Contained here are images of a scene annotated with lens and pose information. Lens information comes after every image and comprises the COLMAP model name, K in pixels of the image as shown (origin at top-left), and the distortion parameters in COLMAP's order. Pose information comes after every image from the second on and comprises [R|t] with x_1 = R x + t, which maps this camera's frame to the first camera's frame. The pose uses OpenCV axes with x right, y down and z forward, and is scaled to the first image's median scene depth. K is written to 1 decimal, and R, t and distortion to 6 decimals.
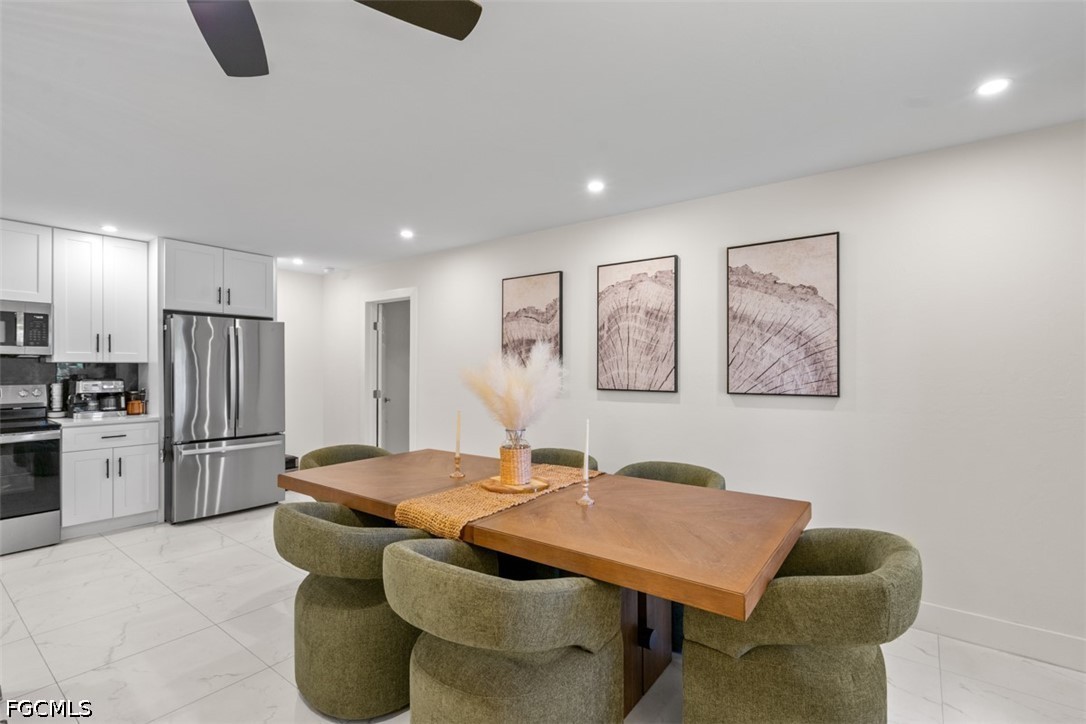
lens RADIAL K [[502.0, 0, 544.0], [0, 502.0, 368.1], [0, 0, 1]] dist [-0.001761, 0.000724]
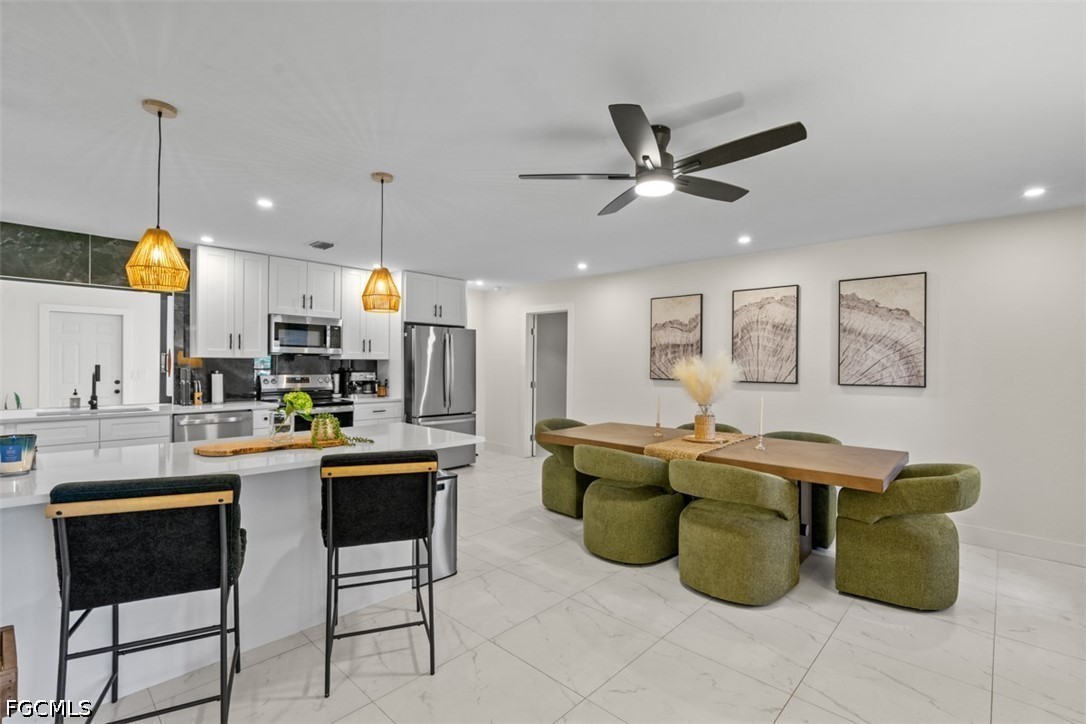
lens RADIAL K [[493.1, 0, 546.7], [0, 493.1, 365.2], [0, 0, 1]] dist [-0.000880, 0.000669]
pose [[0.994593, 0.006719, -0.103636, -0.238705], [-0.006631, 0.999977, 0.001192, -0.000097], [0.103642, -0.000498, 0.994615, -0.357323]]
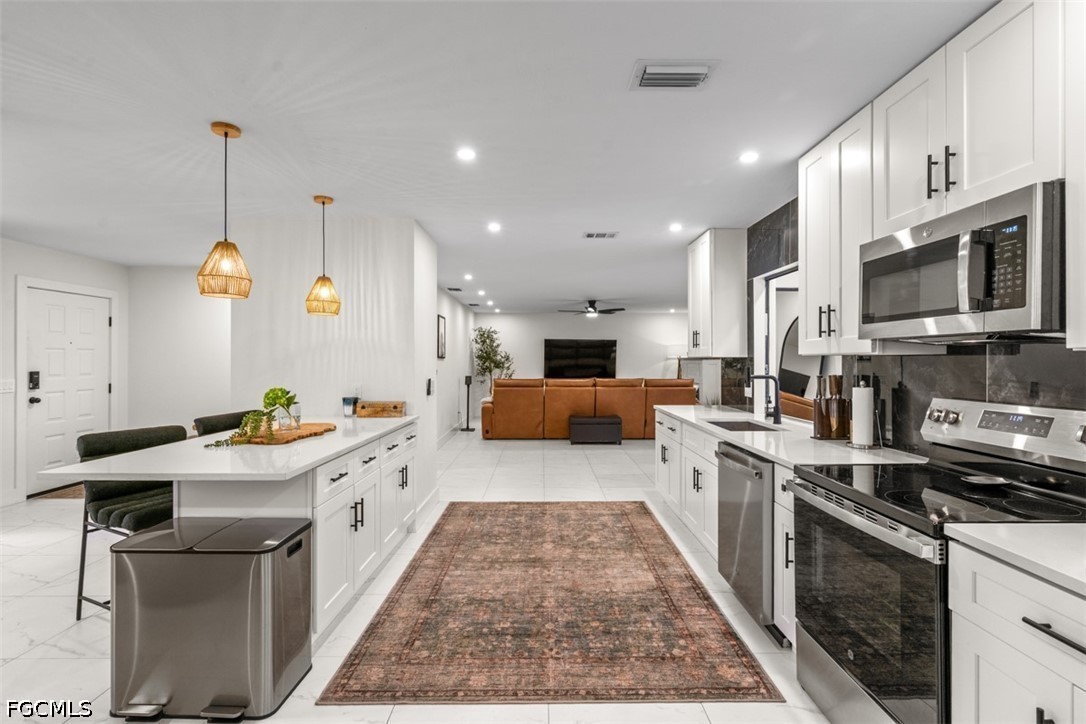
lens RADIAL K [[498.2, 0, 547.6], [0, 498.2, 359.3], [0, 0, 1]] dist [-0.003219, 0.000930]
pose [[-0.790685, -0.004257, -0.612209, -0.500359], [-0.004439, 0.999989, -0.001221, -0.004060], [0.612207, 0.001752, -0.790695, 1.048792]]
